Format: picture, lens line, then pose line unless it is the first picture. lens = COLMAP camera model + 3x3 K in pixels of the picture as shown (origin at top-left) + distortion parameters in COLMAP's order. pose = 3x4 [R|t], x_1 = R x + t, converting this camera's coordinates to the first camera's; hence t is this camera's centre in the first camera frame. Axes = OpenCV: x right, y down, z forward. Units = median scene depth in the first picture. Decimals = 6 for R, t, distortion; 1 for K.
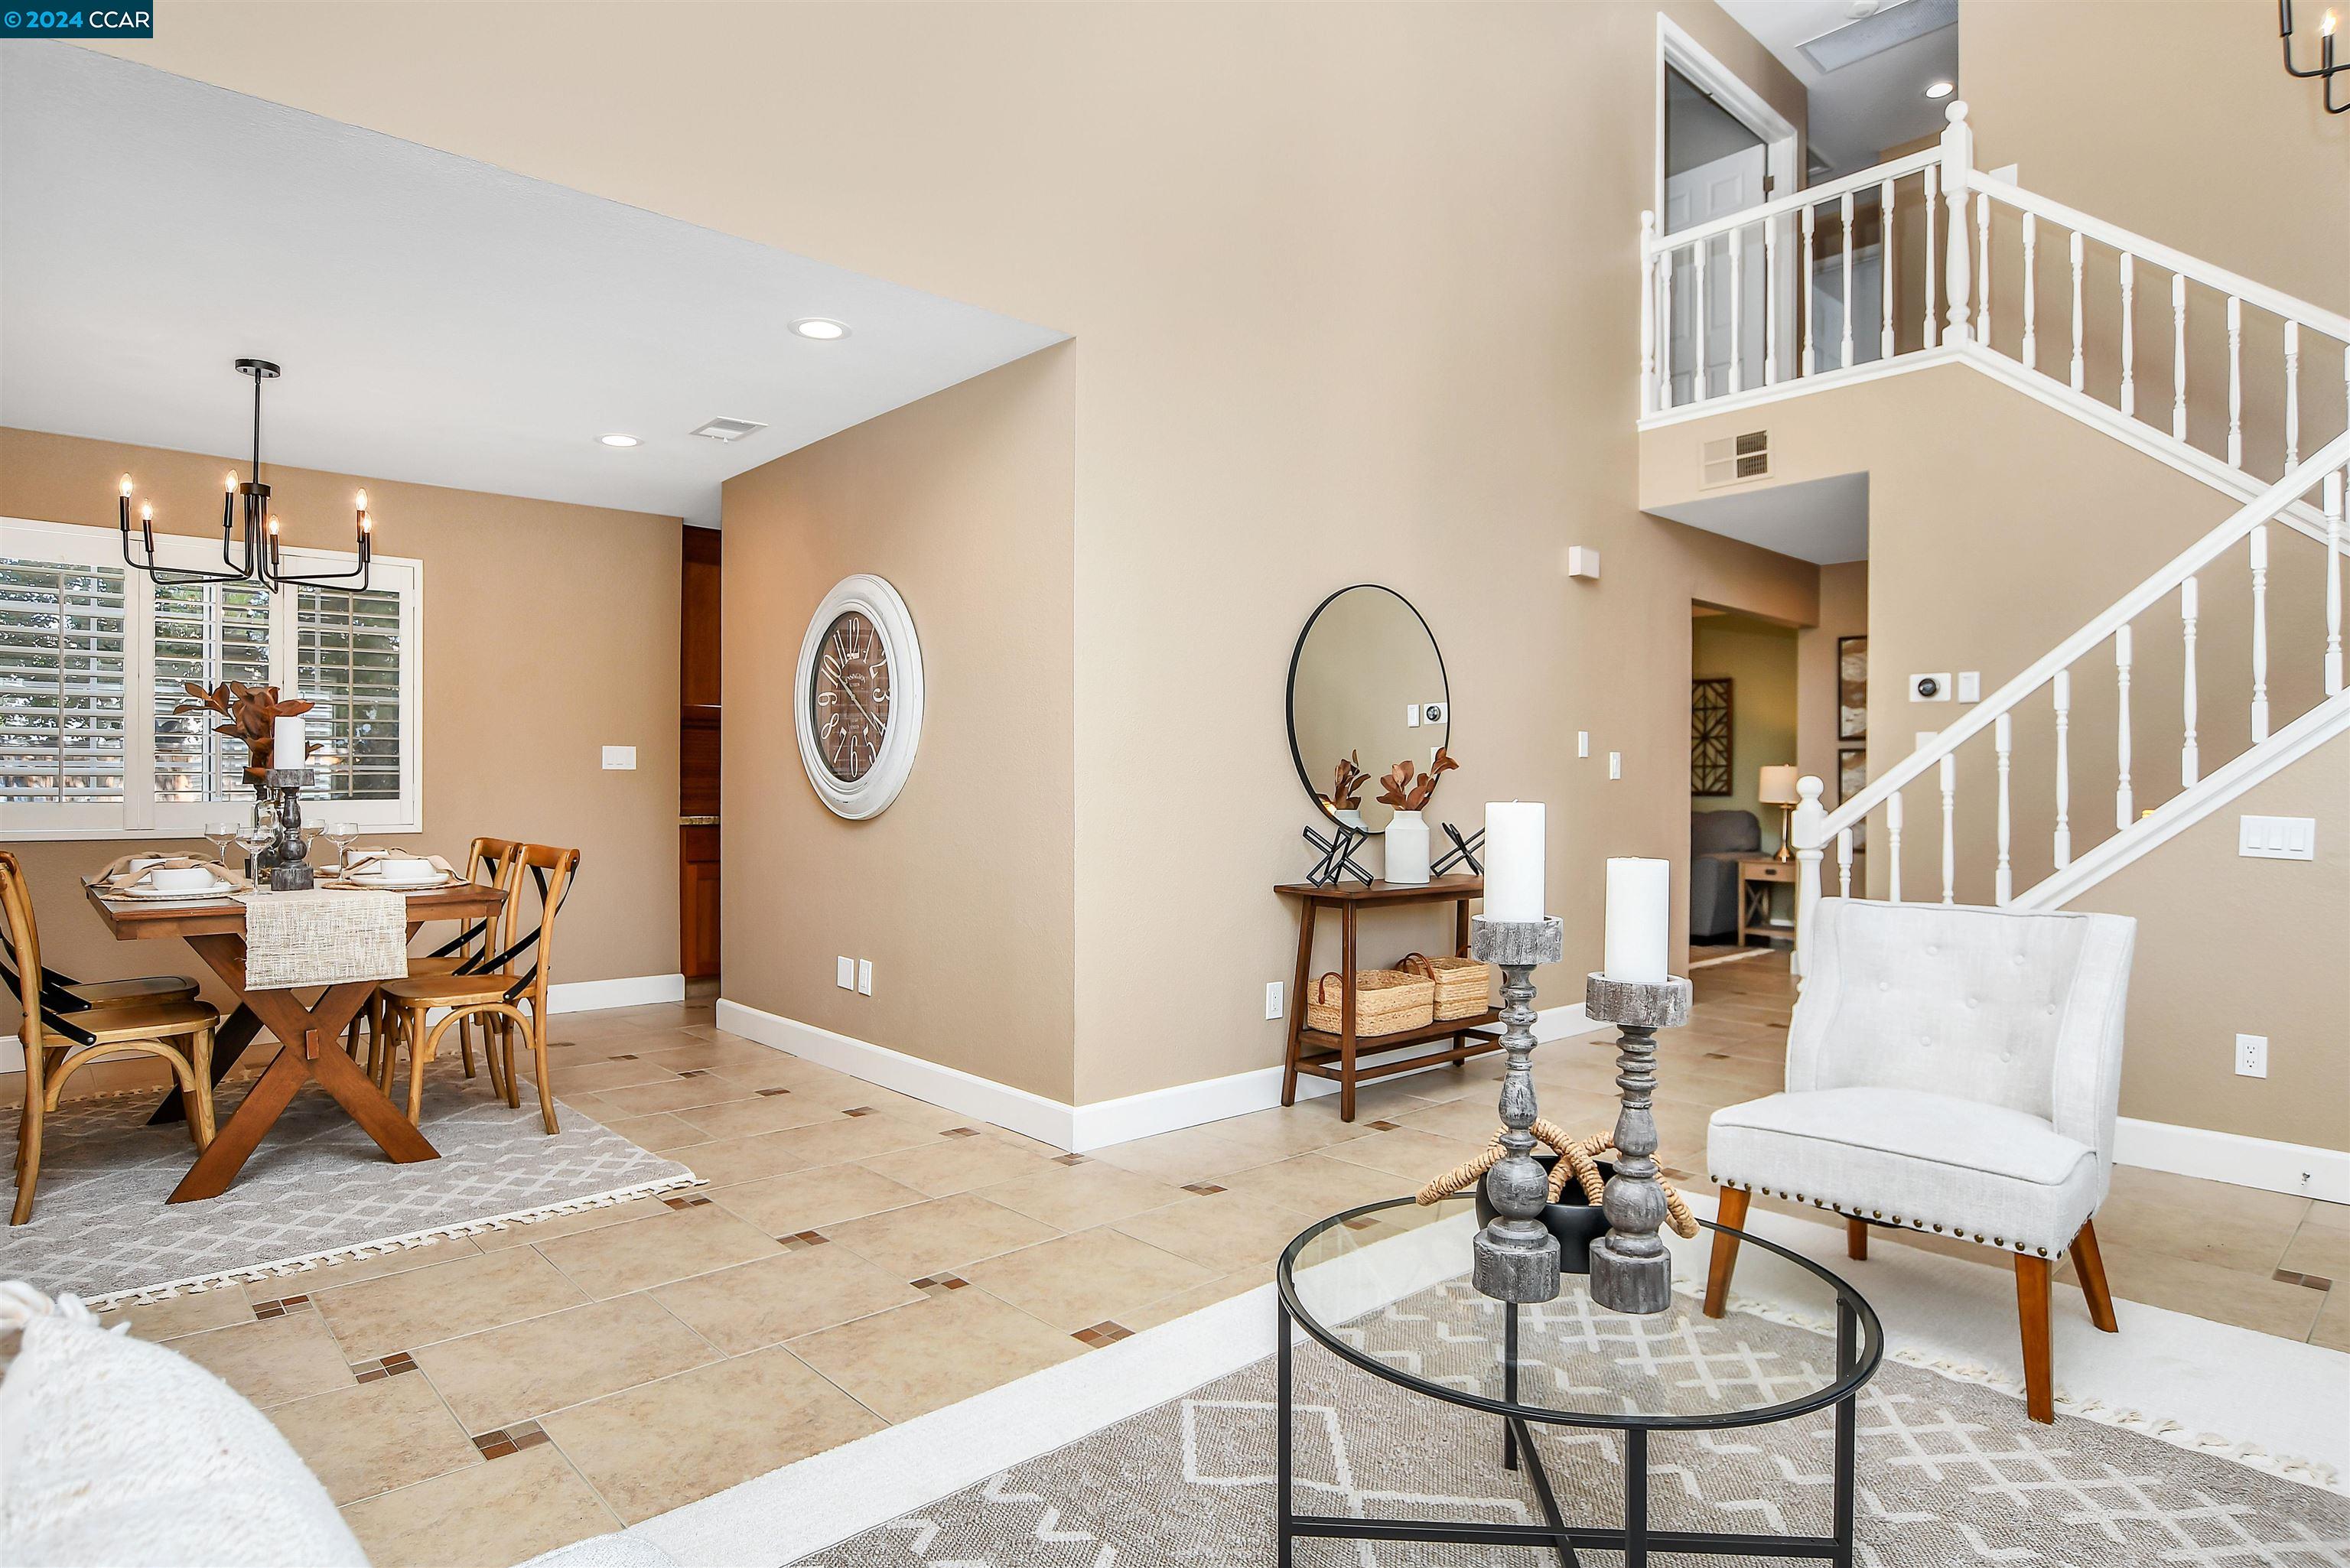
lens RADIAL K [[1281.8, 0, 1168.3], [0, 1281.8, 791.4], [0, 0, 1]] dist [-0.021410, 0.001407]
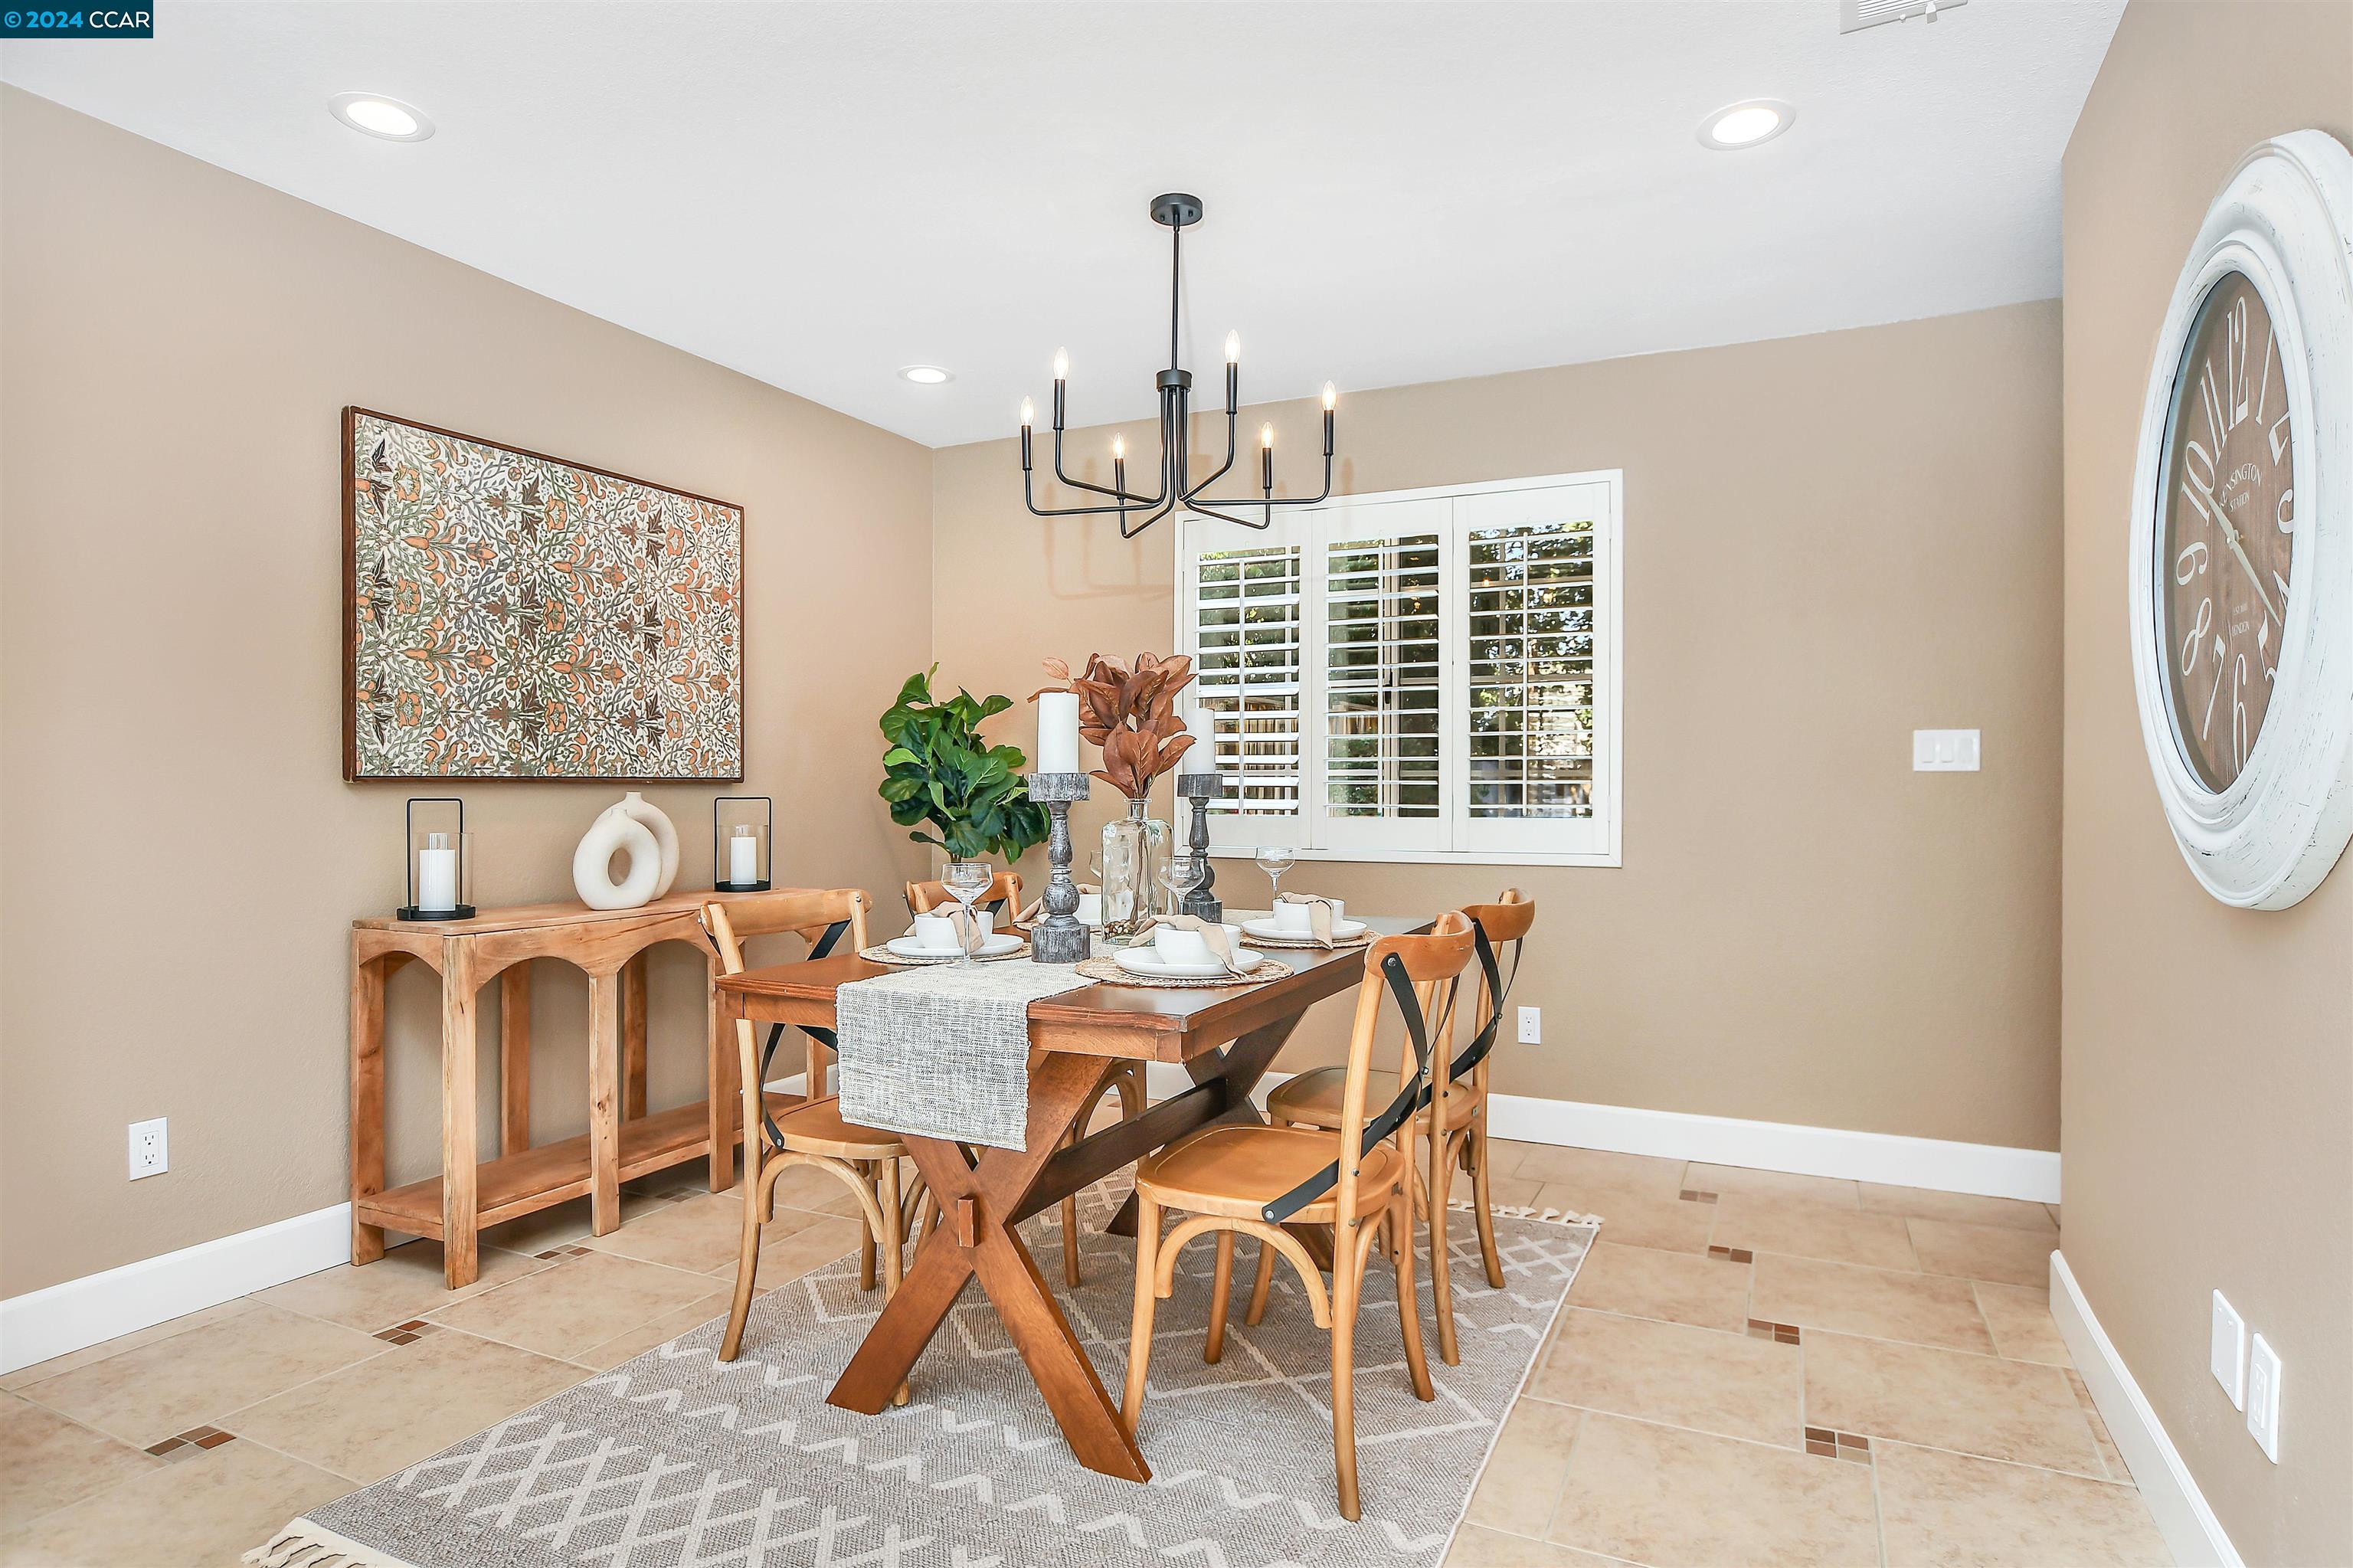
lens RADIAL K [[1283.6, 0, 1169.8], [0, 1283.6, 791.4], [0, 0, 1]] dist [-0.021410, 0.001407]
pose [[0.380448, 0.001695, -0.924801, -0.067846], [-0.008373, 0.999964, -0.001612, -0.007734], [0.924765, 0.008357, 0.380448, 0.851203]]
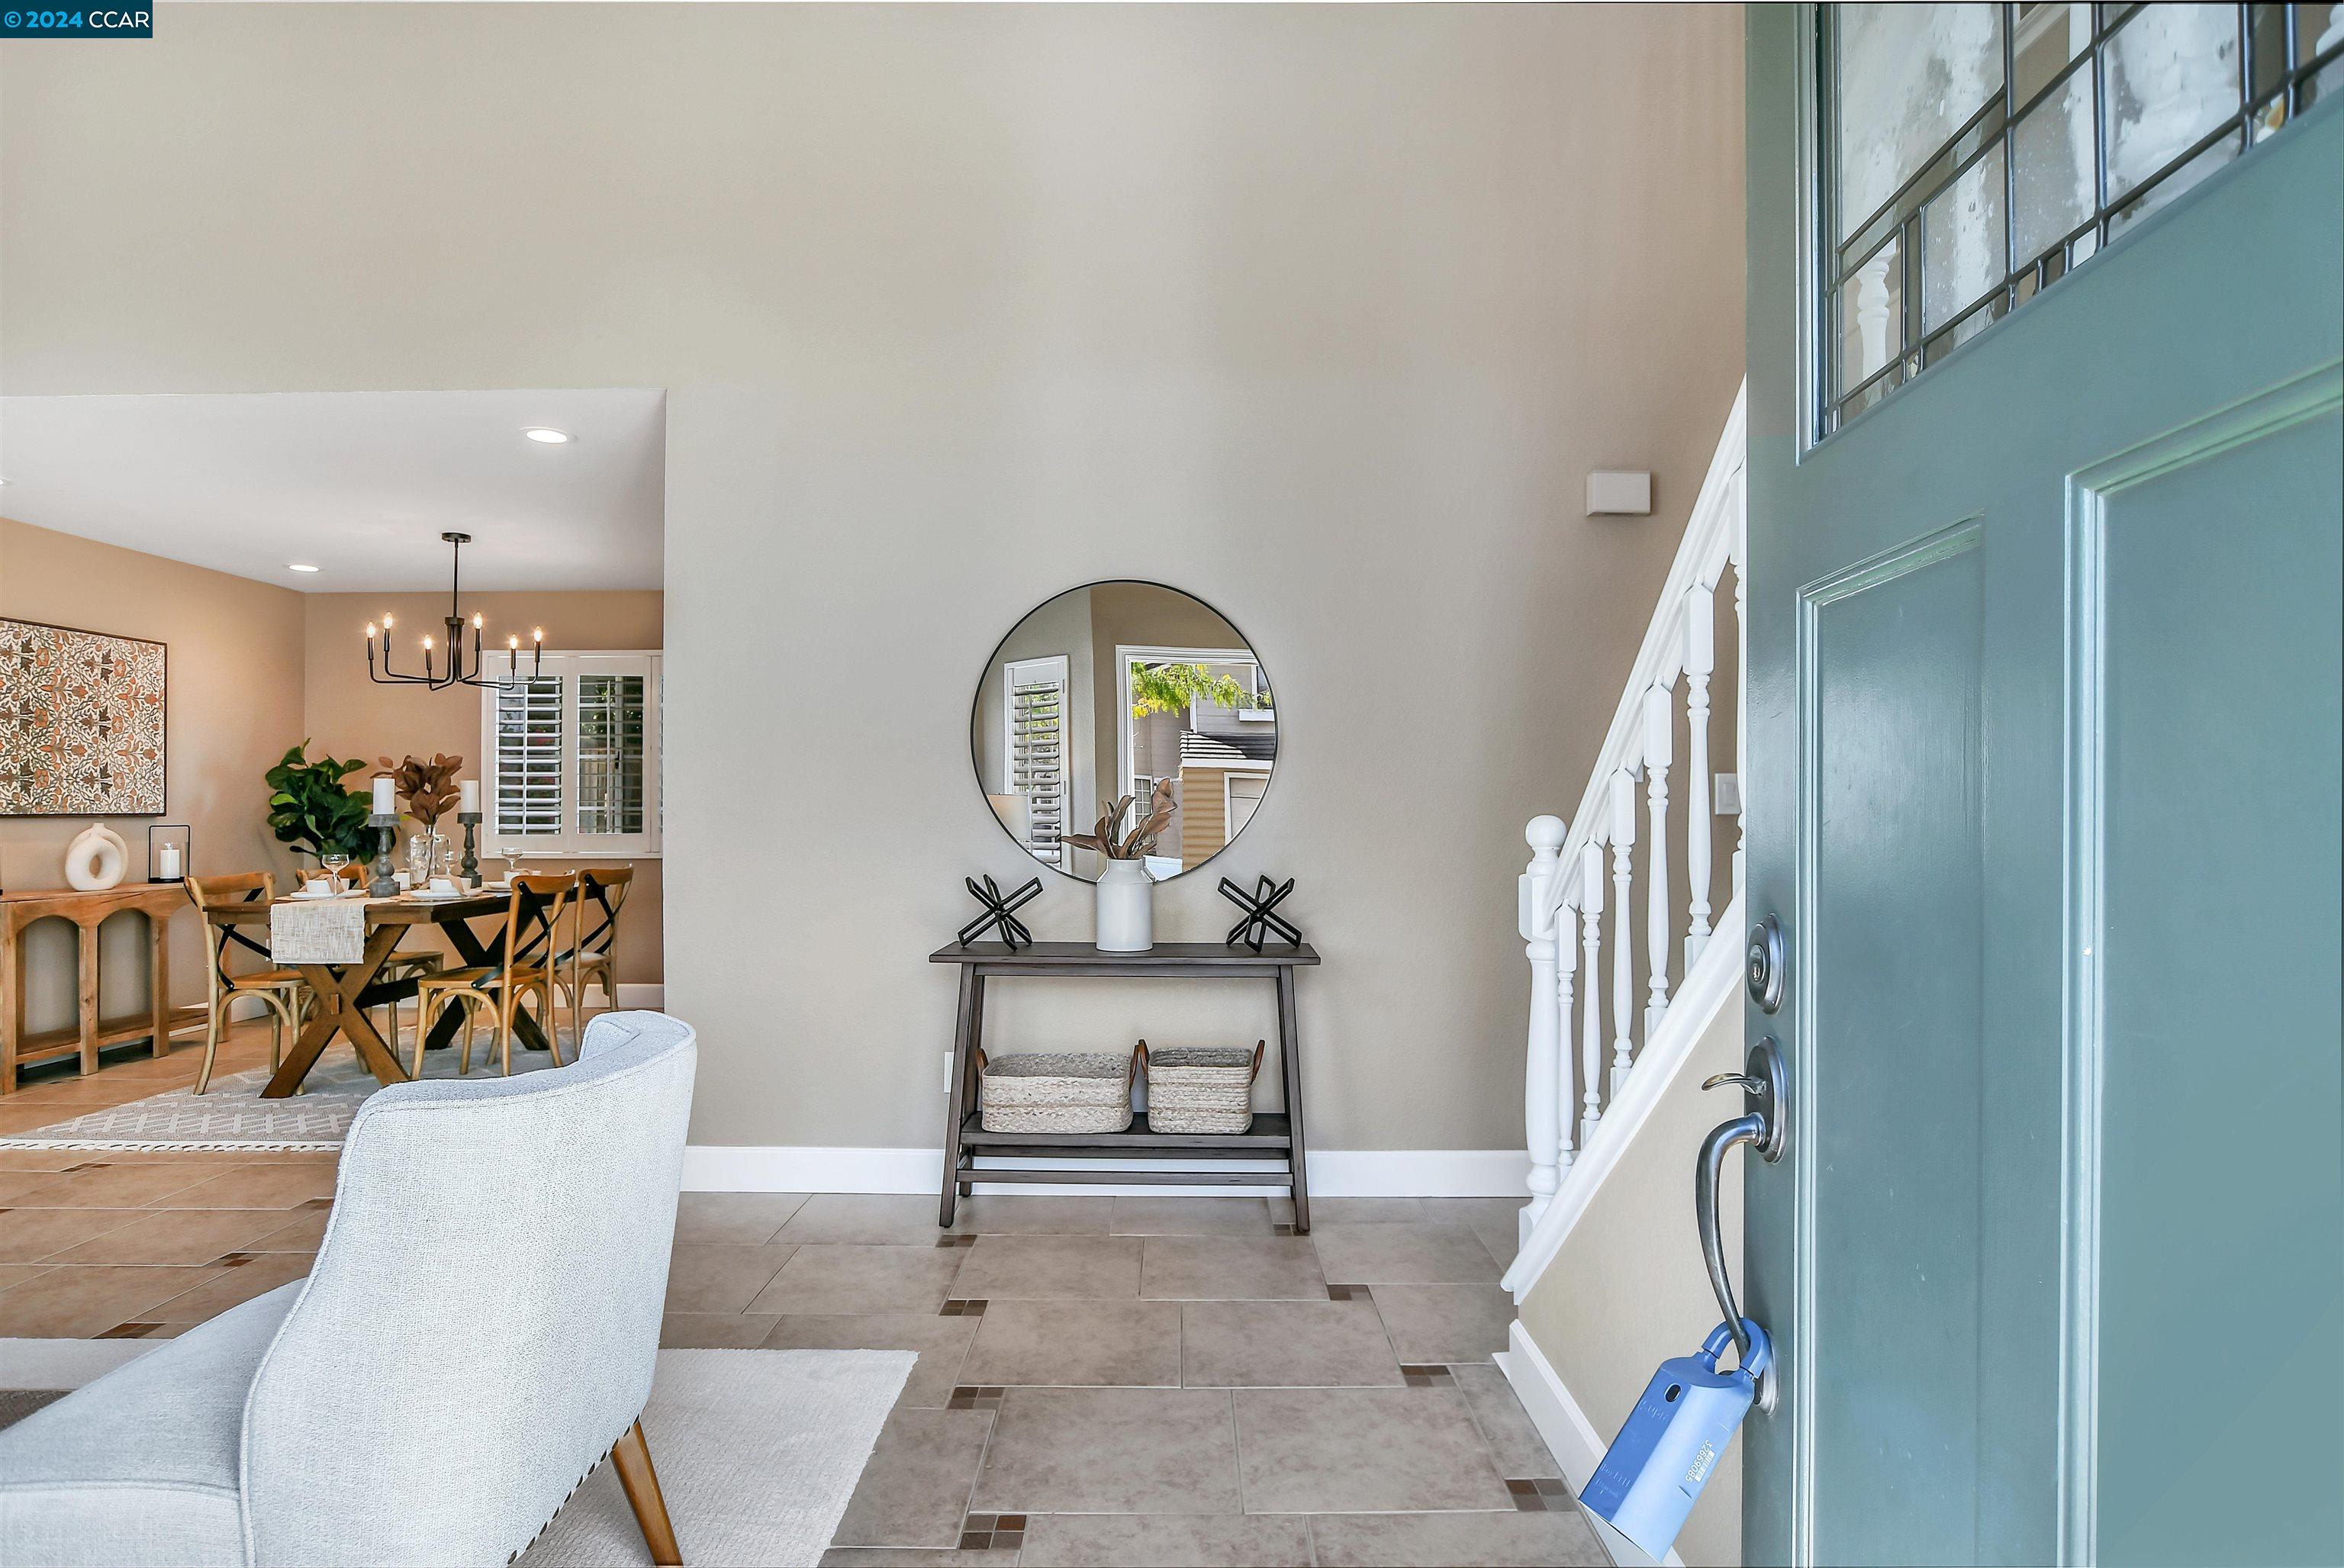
lens RADIAL K [[1206.5, 0, 1201.8], [0, 1206.5, 803.6], [0, 0, 1]] dist [-0.027145, 0.000449]
pose [[0.763441, -0.004700, -0.645861, 0.961761], [-0.003329, 0.999932, -0.011211, -0.018303], [0.645869, 0.010709, 0.763373, 0.596879]]
